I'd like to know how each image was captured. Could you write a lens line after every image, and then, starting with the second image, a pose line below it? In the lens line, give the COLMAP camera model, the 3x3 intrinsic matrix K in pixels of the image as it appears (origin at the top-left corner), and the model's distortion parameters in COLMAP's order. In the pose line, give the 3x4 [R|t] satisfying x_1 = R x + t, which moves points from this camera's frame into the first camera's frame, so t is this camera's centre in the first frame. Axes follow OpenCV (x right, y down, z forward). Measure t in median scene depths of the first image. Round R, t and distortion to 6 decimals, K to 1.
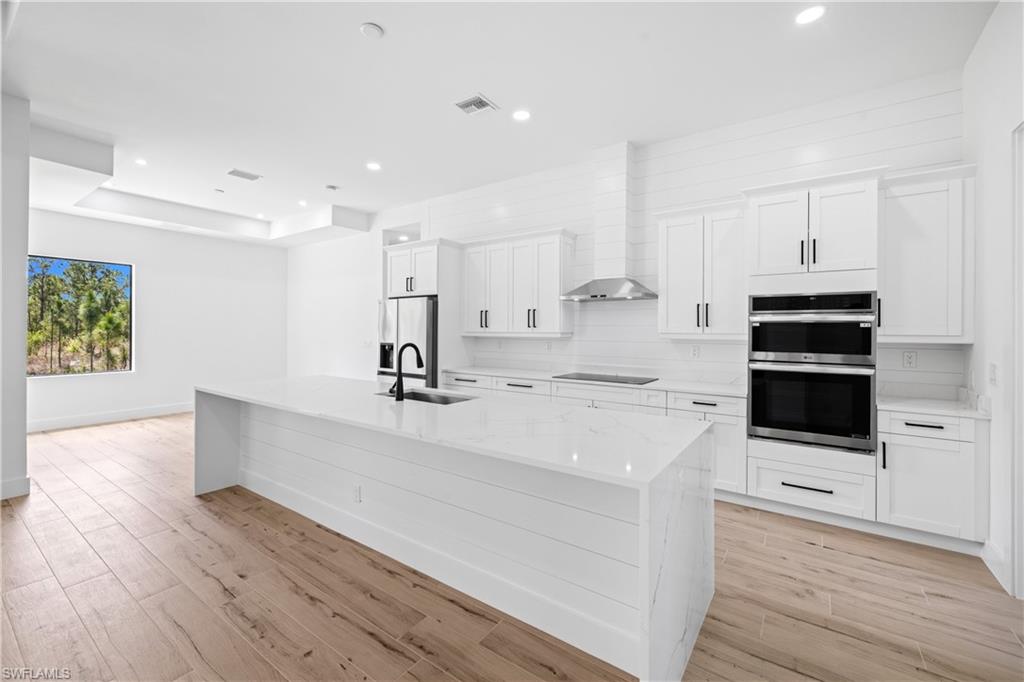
lens RADIAL K [[430.0, 0, 504.4], [0, 430.0, 328.2], [0, 0, 1]] dist [0.001589, 0.000767]
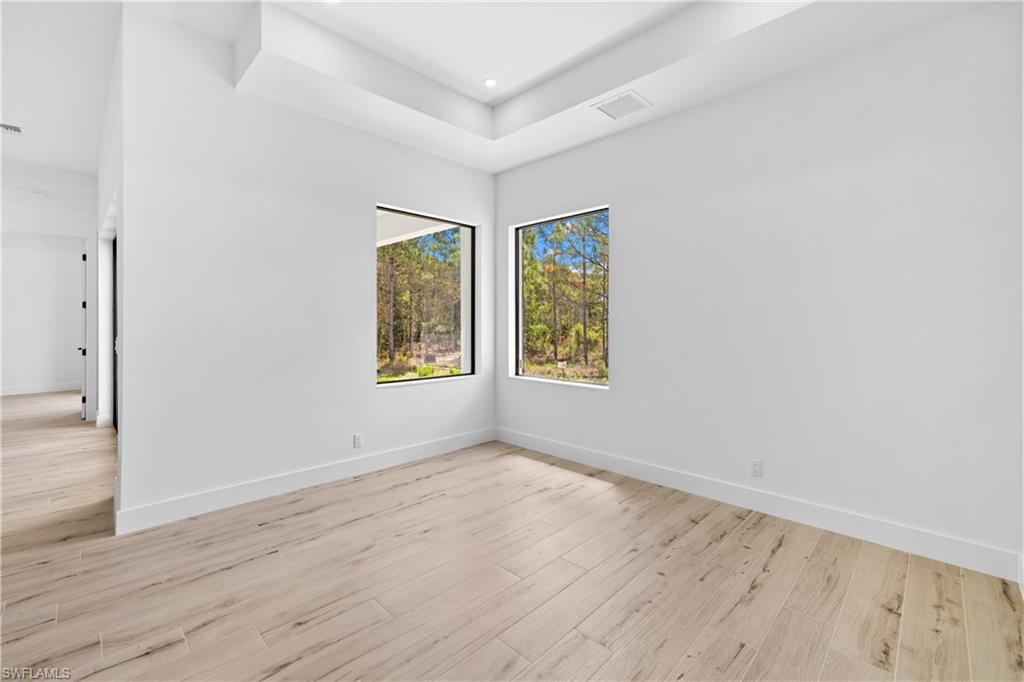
lens RADIAL K [[430.0, 0, 504.4], [0, 430.0, 328.2], [0, 0, 1]] dist [0.001589, 0.000767]
pose [[-0.165180, 0.002414, -0.986261, -0.519179], [0.001526, 0.999996, 0.002192, 0.039485], [0.986262, -0.001143, -0.165183, 1.929750]]
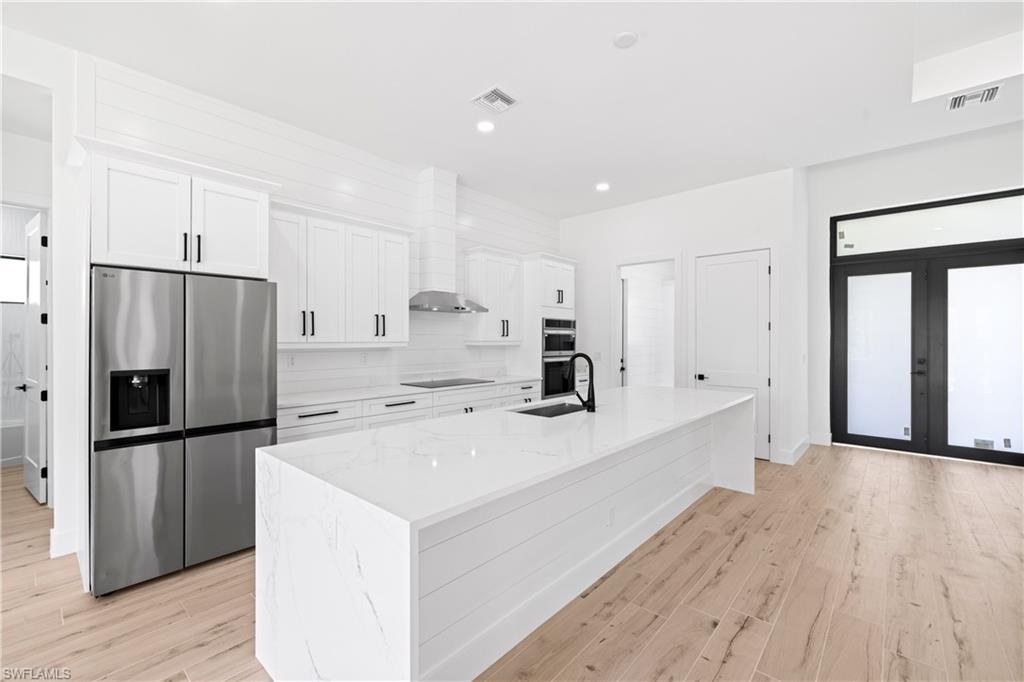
lens RADIAL K [[430.8, 0, 503.7], [0, 430.8, 340.3], [0, 0, 1]] dist [0.001907, 0.000558]
pose [[0.112771, -0.007928, 0.993589, -1.101829], [-0.004873, 0.999952, 0.008531, -0.002744], [-0.993609, -0.005804, 0.112727, 0.963418]]
